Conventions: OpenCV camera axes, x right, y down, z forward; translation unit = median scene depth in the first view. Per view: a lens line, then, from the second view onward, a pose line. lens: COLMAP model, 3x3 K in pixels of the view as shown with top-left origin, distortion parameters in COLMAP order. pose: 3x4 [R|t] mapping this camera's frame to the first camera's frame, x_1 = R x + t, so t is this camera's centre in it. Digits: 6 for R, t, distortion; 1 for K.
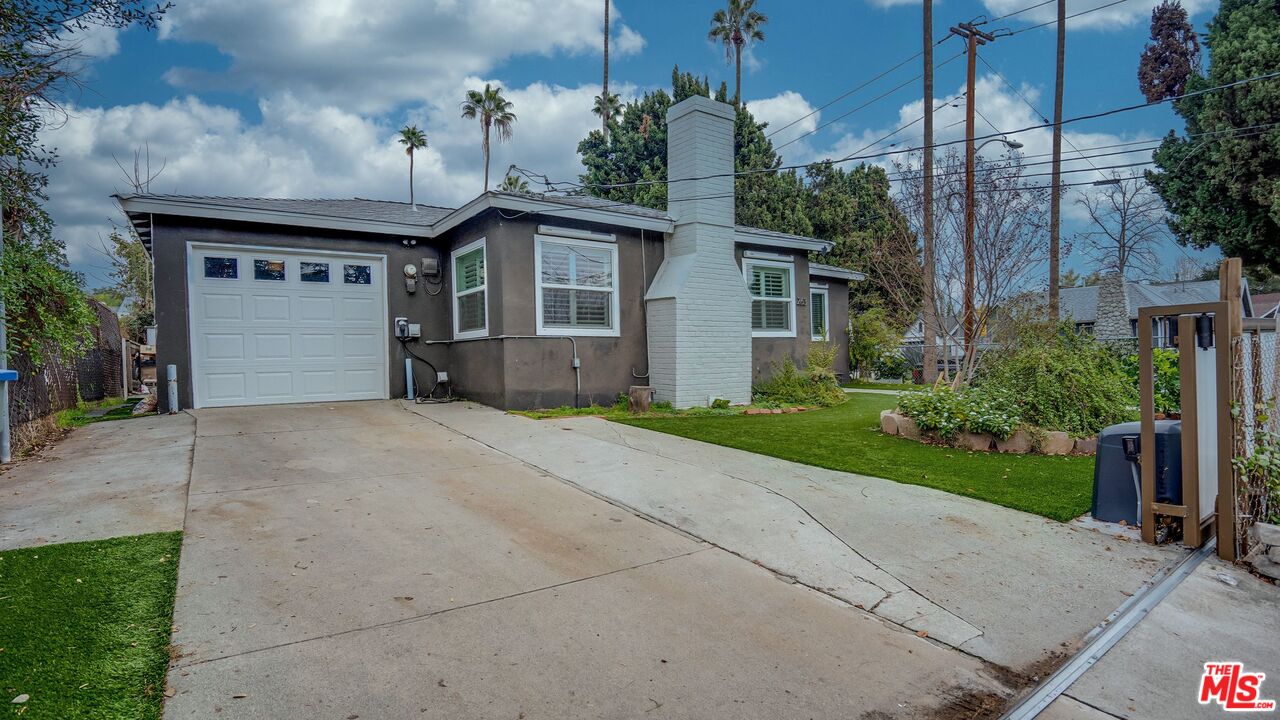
lens RADIAL K [[611.0, 0, 632.7], [0, 611.0, 363.5], [0, 0, 1]] dist [-0.062189, 0.042317]
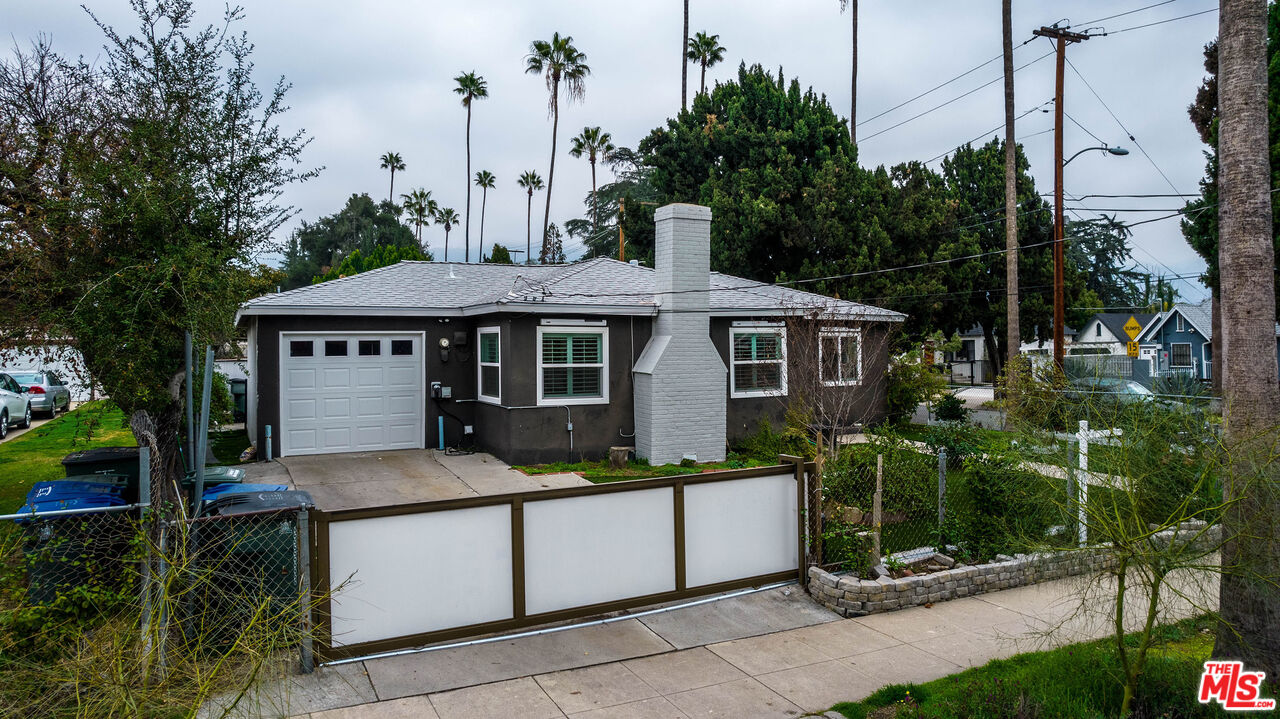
lens RADIAL K [[831.2, 0, 661.7], [0, 831.2, 317.4], [0, 0, 1]] dist [-0.028282, 0.001070]
pose [[0.992523, 0.009806, -0.121667, 0.272844], [-0.014650, 0.999133, -0.038981, -0.147363], [0.121179, 0.040472, 0.991805, -0.610324]]
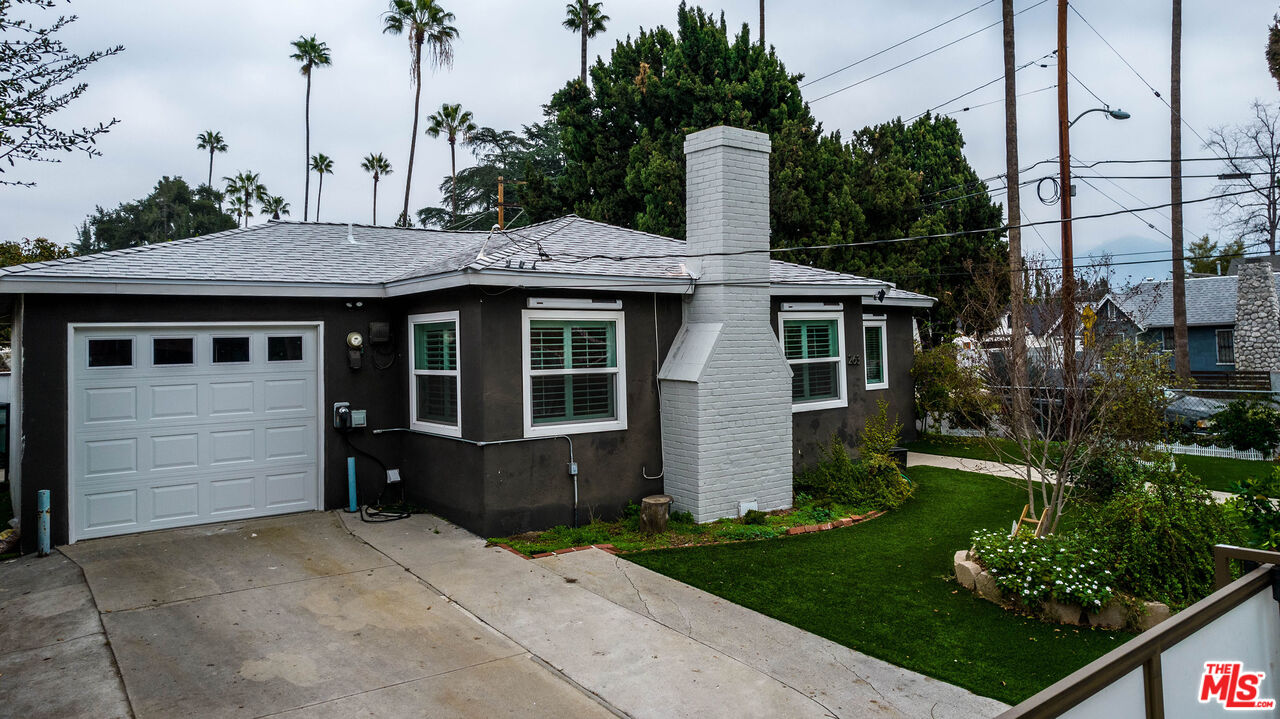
lens RADIAL K [[861.6, 0, 661.6], [0, 861.6, 296.6], [0, 0, 1]] dist [-0.064774, 0.067608]
pose [[0.998458, 0.000164, 0.055514, -0.036953], [0.003399, 0.997940, -0.064070, -0.138618], [-0.055410, 0.064160, 0.996400, -0.111043]]
